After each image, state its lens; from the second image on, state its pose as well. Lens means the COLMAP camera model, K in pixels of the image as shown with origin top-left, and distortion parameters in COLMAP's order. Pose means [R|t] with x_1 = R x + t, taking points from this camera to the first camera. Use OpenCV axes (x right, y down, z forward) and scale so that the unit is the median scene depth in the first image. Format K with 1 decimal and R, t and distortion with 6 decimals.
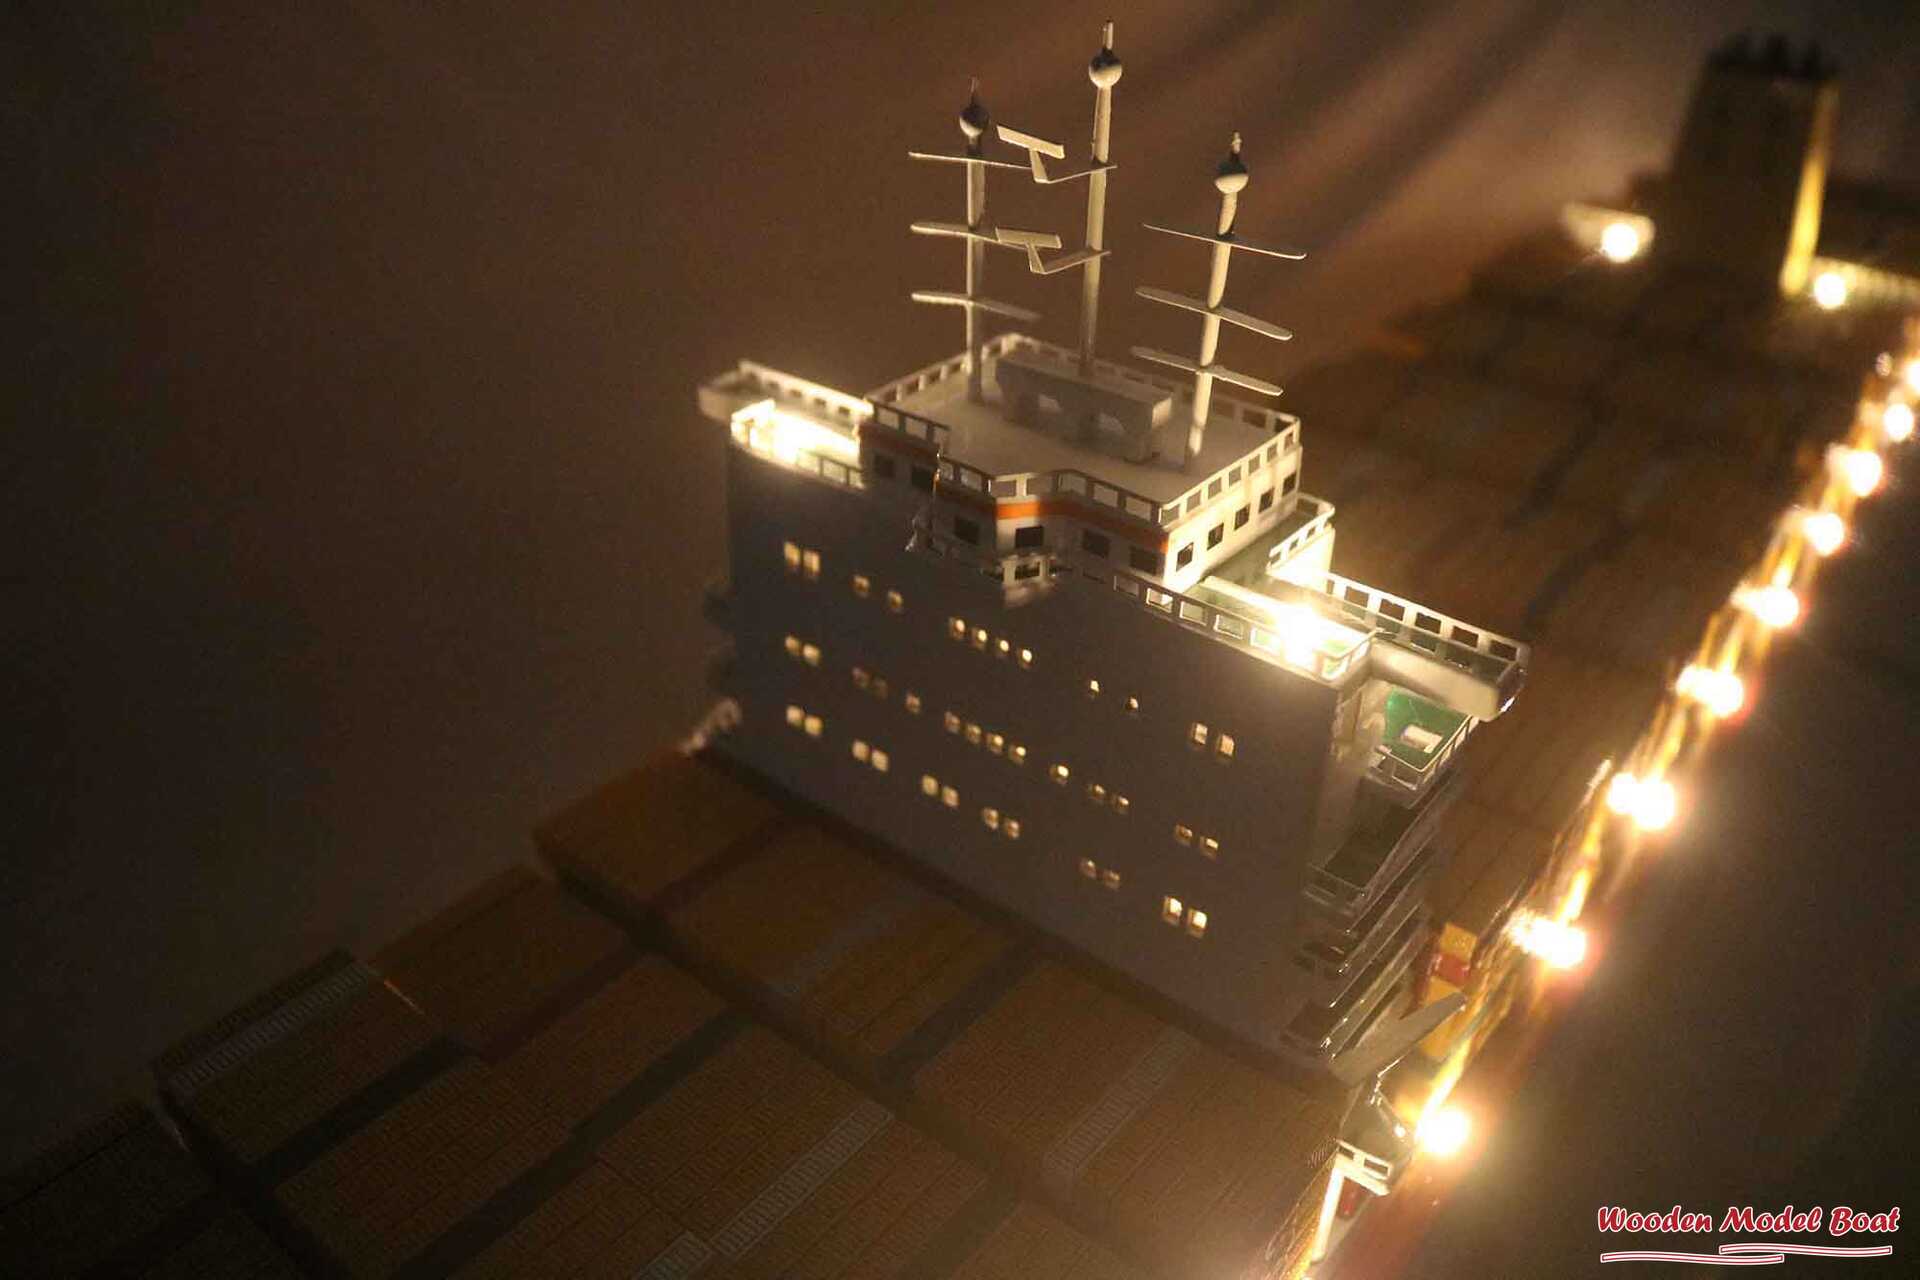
lens RADIAL K [[1556.8, 0, 958.6], [0, 1556.8, 626.0], [0, 0, 1]] dist [-0.155351, 0.117639]
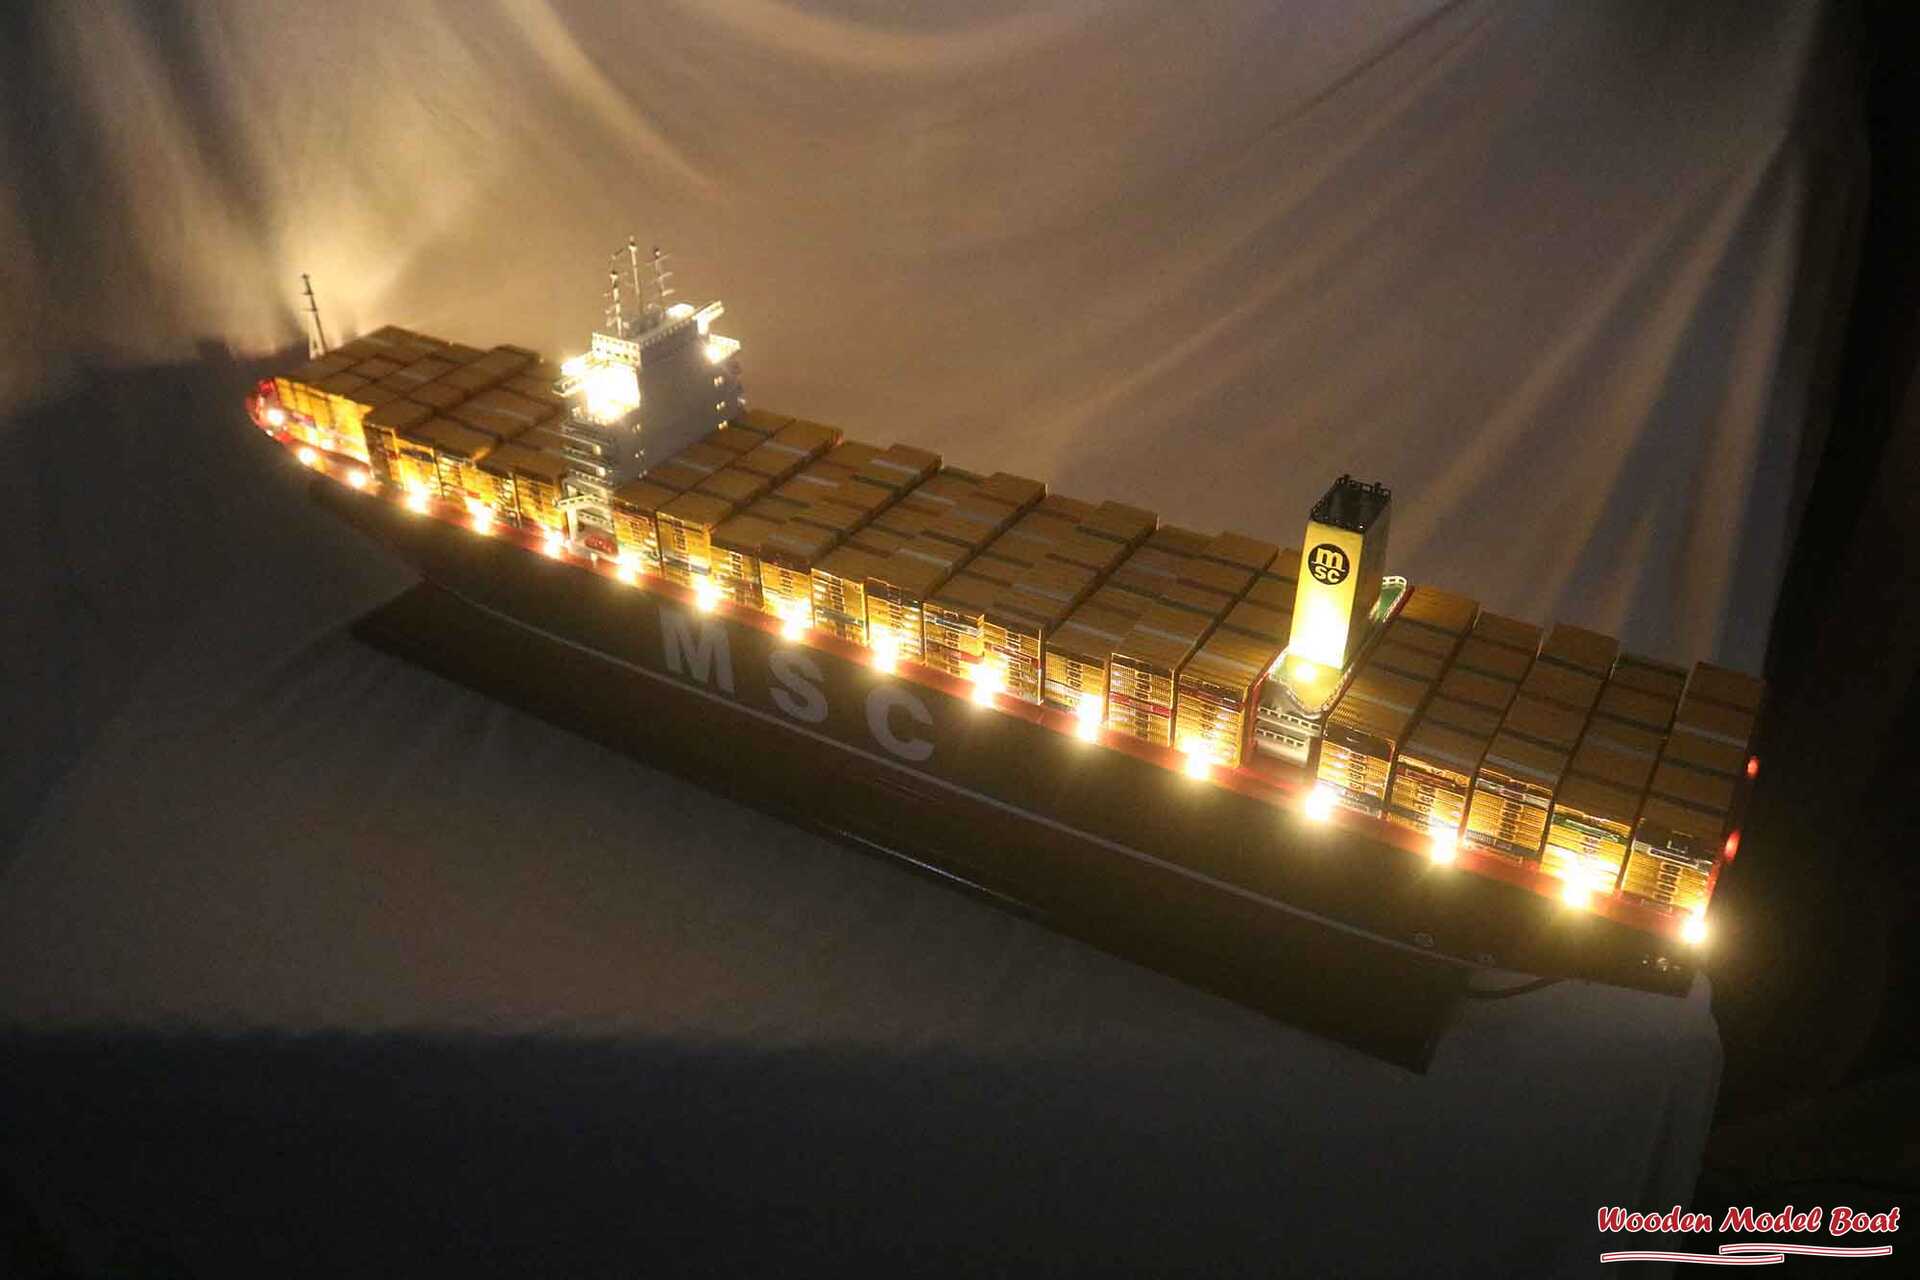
lens RADIAL K [[1556.8, 0, 958.6], [0, 1556.8, 626.0], [0, 0, 1]] dist [-0.155351, 0.117639]
pose [[0.128283, 0.523475, -0.842329, 4.205743], [-0.497017, 0.768921, 0.402161, -1.642501], [0.858206, 0.367062, 0.358815, 0.571049]]
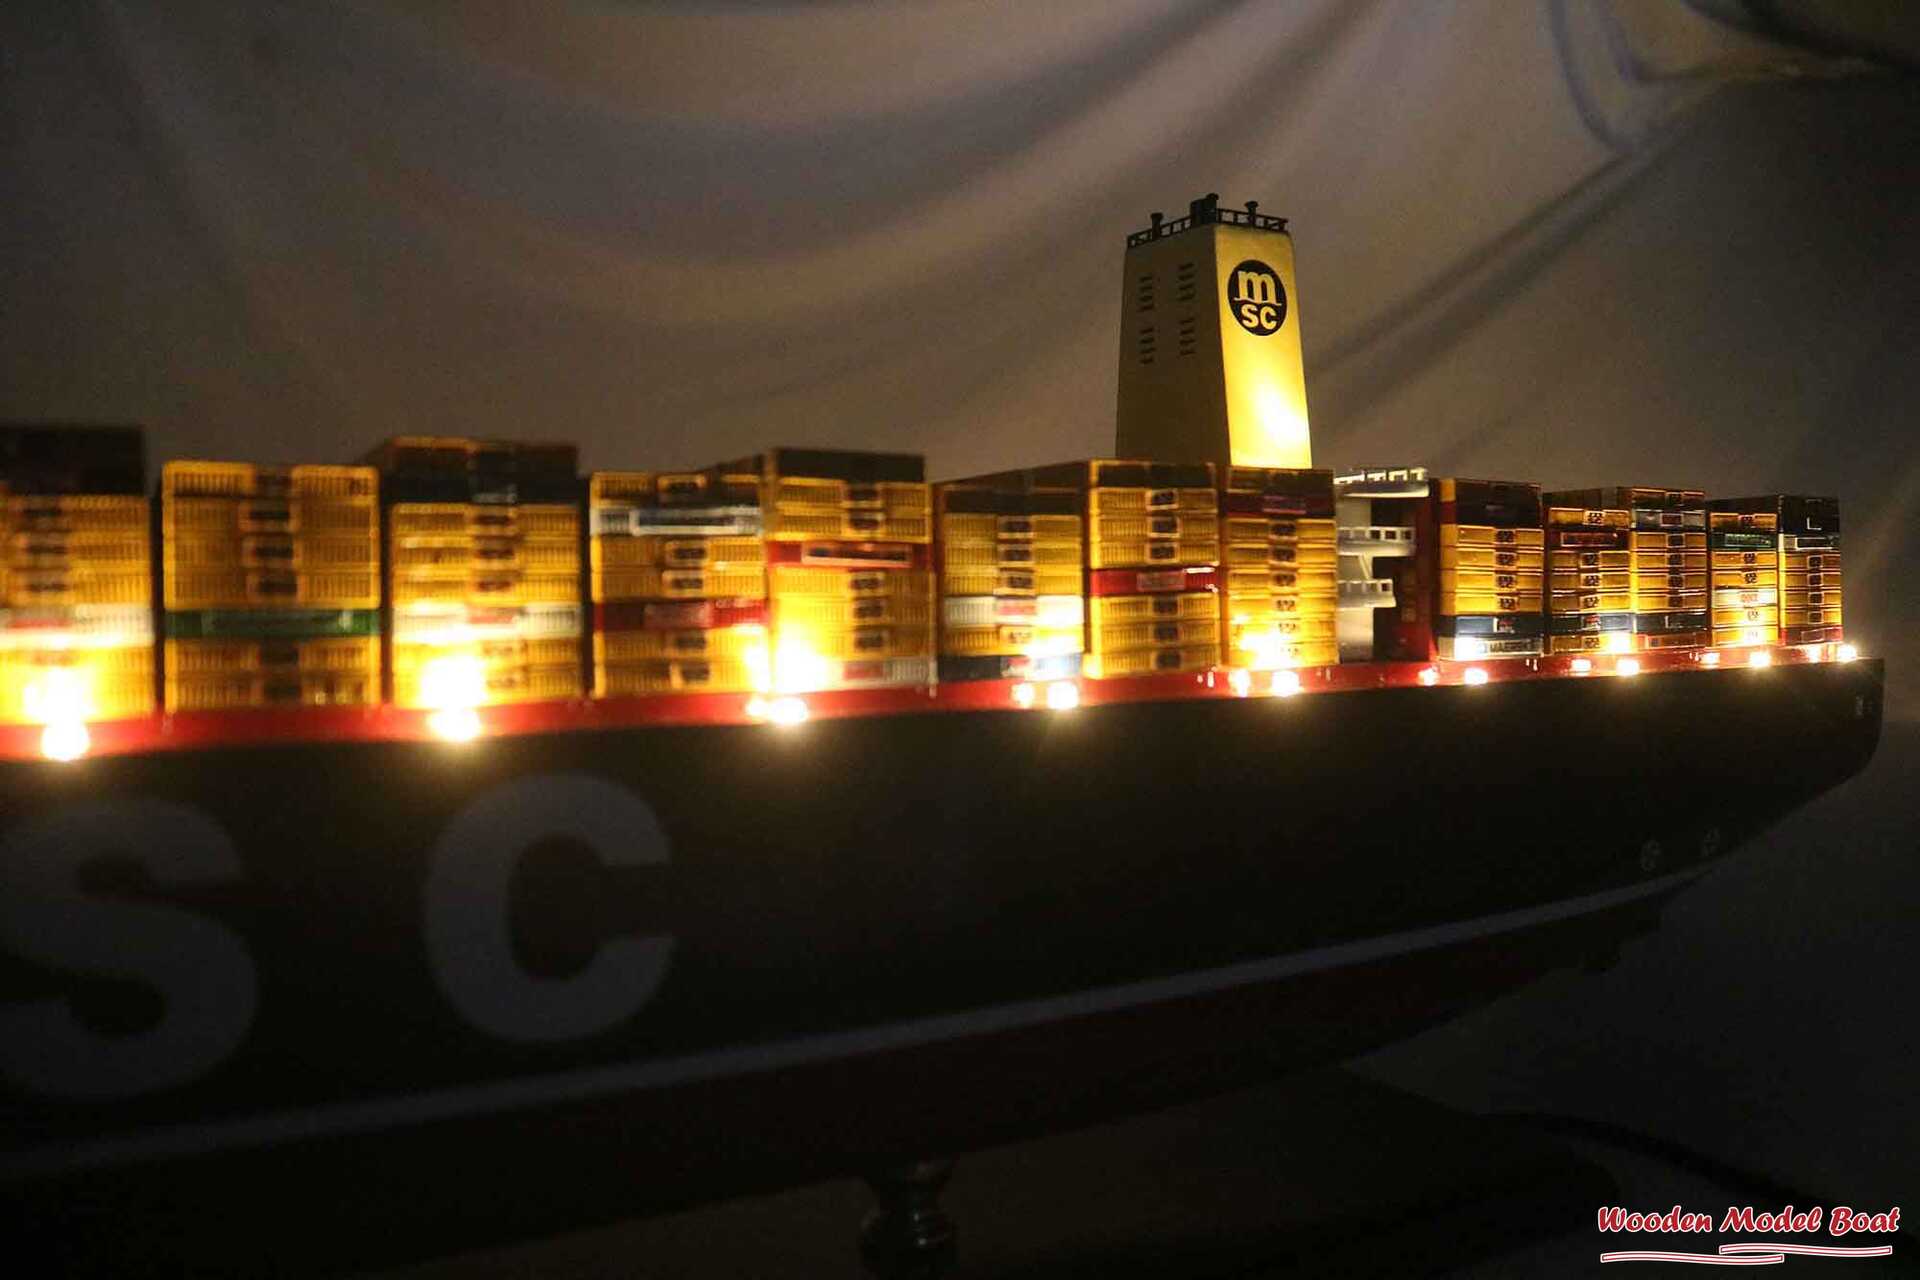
lens RADIAL K [[1577.8, 0, 954.7], [0, 1577.8, 607.4], [0, 0, 1]] dist [-0.164785, 0.130788]
pose [[0.929156, -0.024696, -0.368861, 1.771242], [-0.167690, 0.861060, -0.480059, 0.530458], [0.329467, 0.507904, 0.795918, 0.940689]]
